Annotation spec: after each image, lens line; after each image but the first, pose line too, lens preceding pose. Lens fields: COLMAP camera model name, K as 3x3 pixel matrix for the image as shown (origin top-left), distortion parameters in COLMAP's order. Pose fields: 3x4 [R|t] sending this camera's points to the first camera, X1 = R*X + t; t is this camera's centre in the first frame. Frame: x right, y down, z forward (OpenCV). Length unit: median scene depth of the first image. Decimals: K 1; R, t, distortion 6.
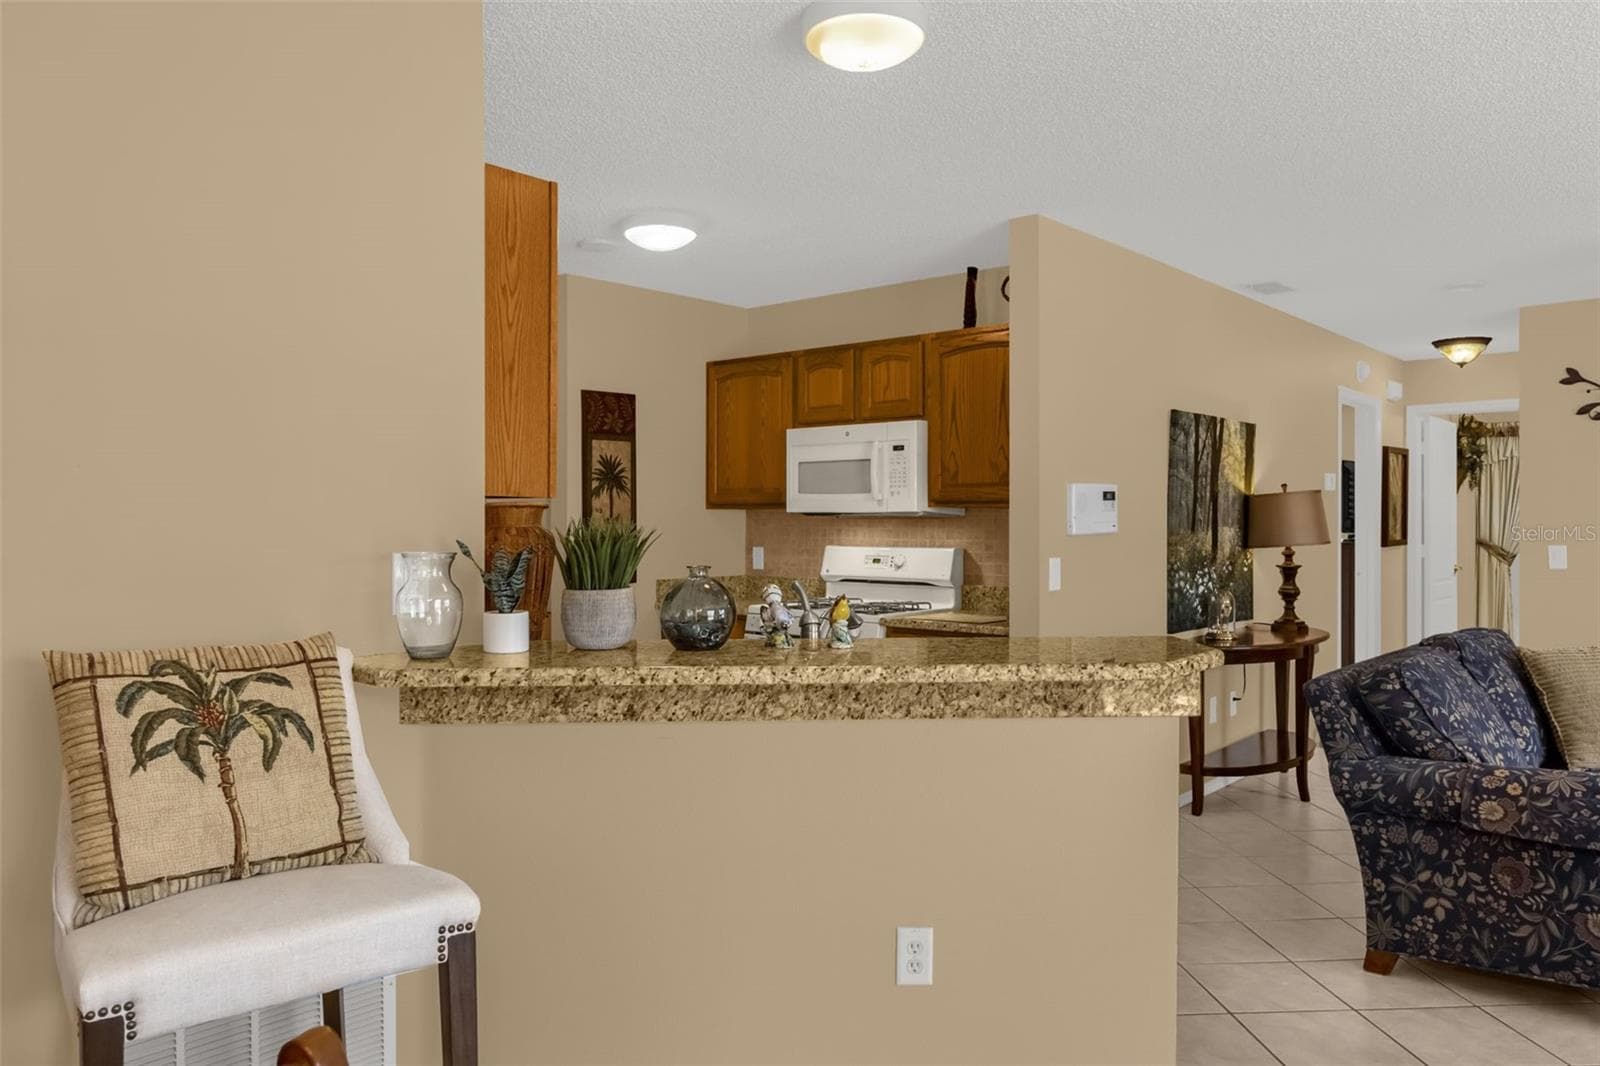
lens RADIAL K [[1124.2, 0, 835.3], [0, 1124.2, 534.4], [0, 0, 1]] dist [0.013914, -0.003540]
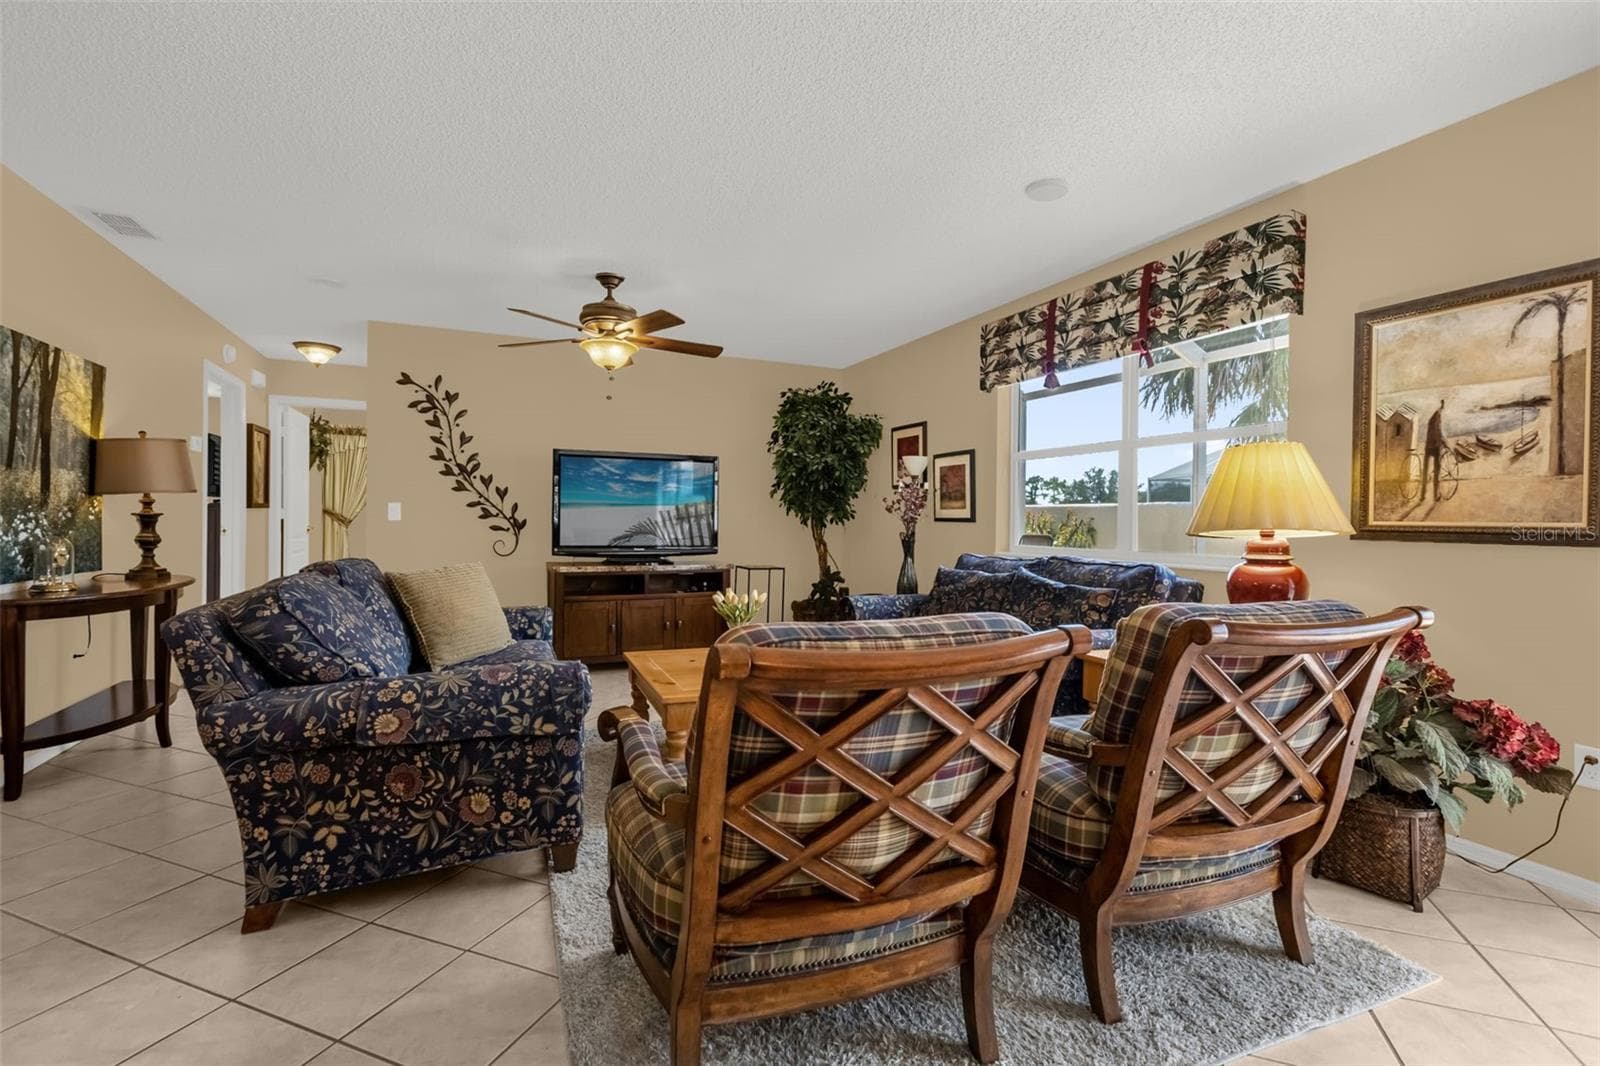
lens RADIAL K [[714.1, 0, 785.1], [0, 714.1, 522.9], [0, 0, 1]] dist [-0.001275, -0.002231]
pose [[0.448206, 0.001237, 0.893929, 0.103629], [-0.002395, 0.999997, -0.000182, 0.039400], [-0.893927, -0.002059, 0.448208, 0.240778]]
